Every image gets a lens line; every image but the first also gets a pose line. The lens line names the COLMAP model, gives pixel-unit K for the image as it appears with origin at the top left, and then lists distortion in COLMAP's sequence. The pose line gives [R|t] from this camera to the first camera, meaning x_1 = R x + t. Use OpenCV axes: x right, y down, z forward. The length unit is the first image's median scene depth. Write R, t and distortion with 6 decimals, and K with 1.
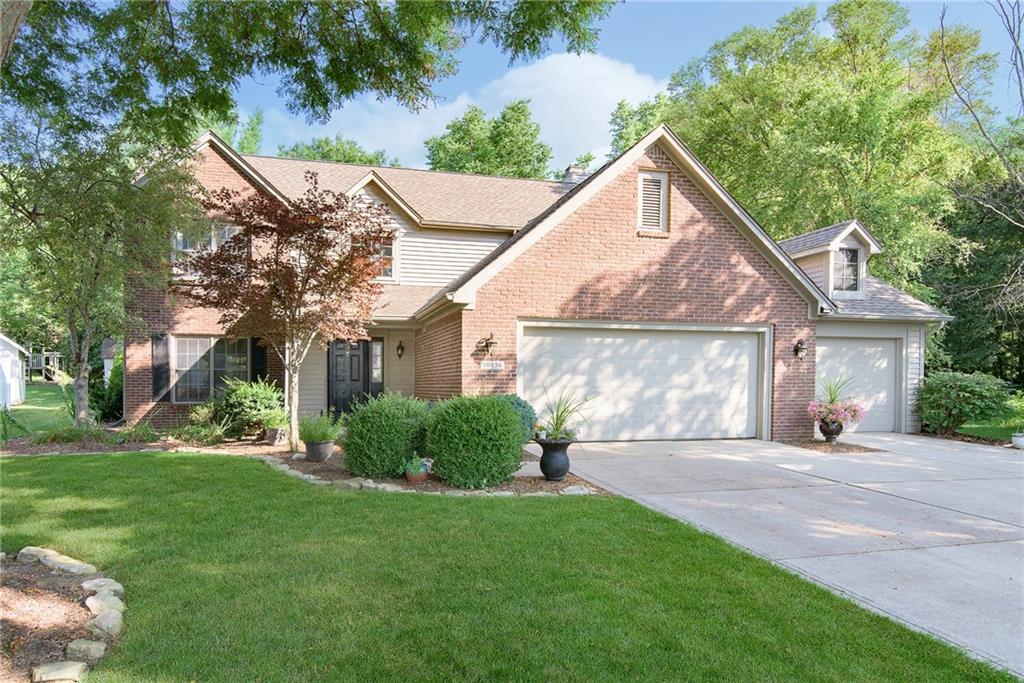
lens RADIAL K [[636.2, 0, 457.8], [0, 636.2, 347.8], [0, 0, 1]] dist [0.001946, 0.000141]
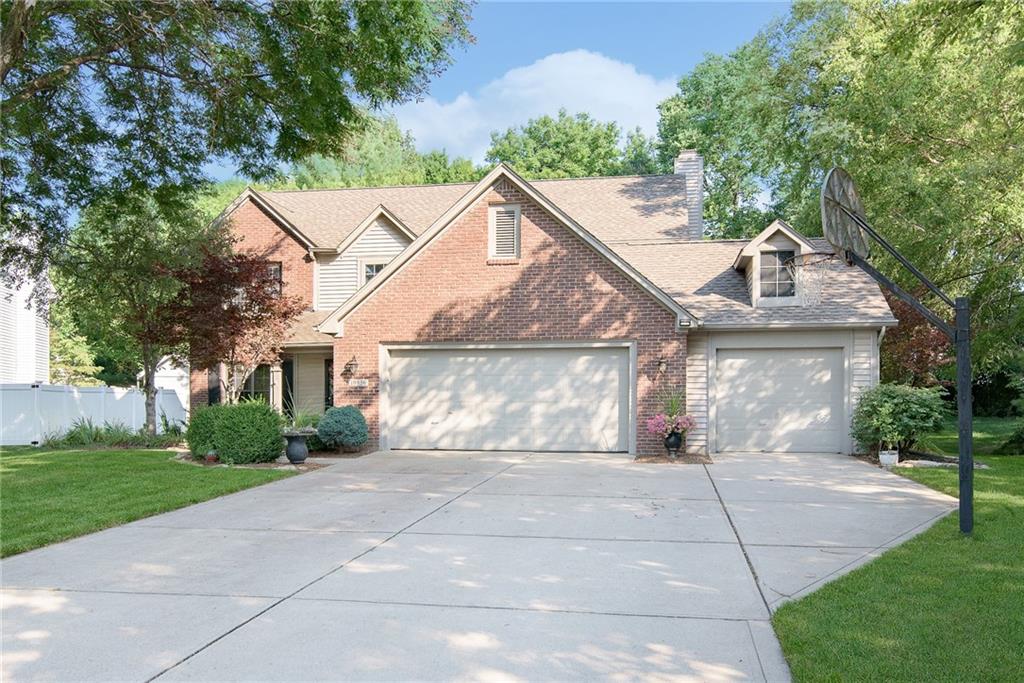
lens RADIAL K [[948.1, 0, 512.0], [0, 948.1, 341.5], [0, 0, 1]] dist [0.001276, -0.000975]
pose [[0.902226, -0.033096, -0.429991, 0.988340], [0.020046, 0.999192, -0.034845, 0.015962], [0.430797, 0.022818, 0.902160, -0.451020]]
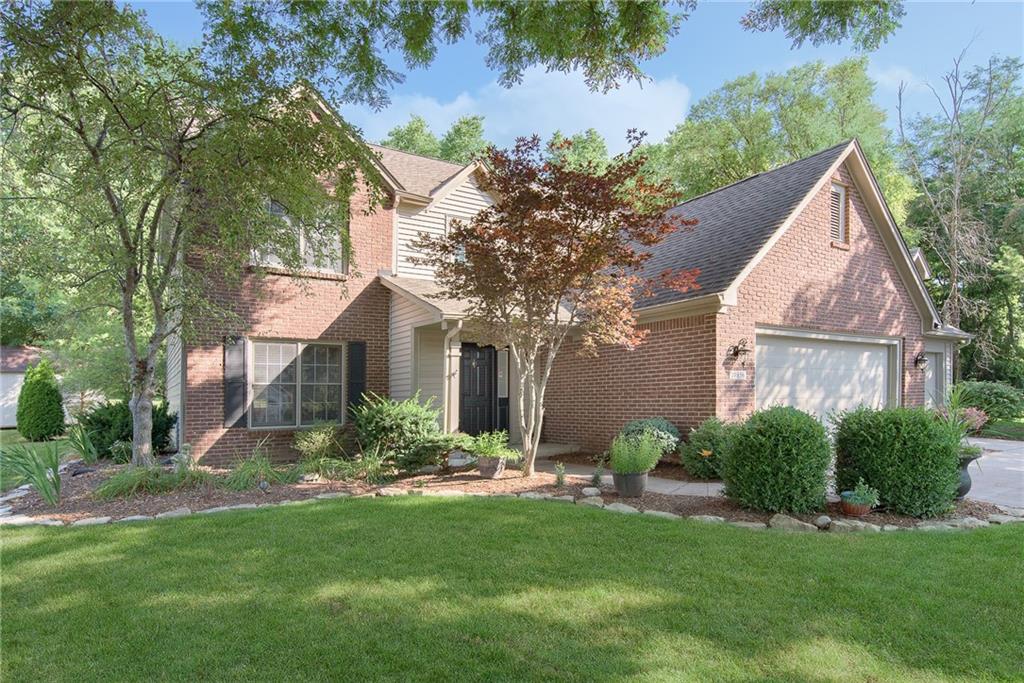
lens RADIAL K [[593.5, 0, 510.3], [0, 593.5, 360.5], [0, 0, 1]] dist [0.000993, 0.000177]
pose [[0.941034, 0.006727, 0.338246, -0.488201], [-0.004349, 0.999960, -0.007790, 0.013003], [-0.338285, 0.005860, 0.941026, 0.281880]]
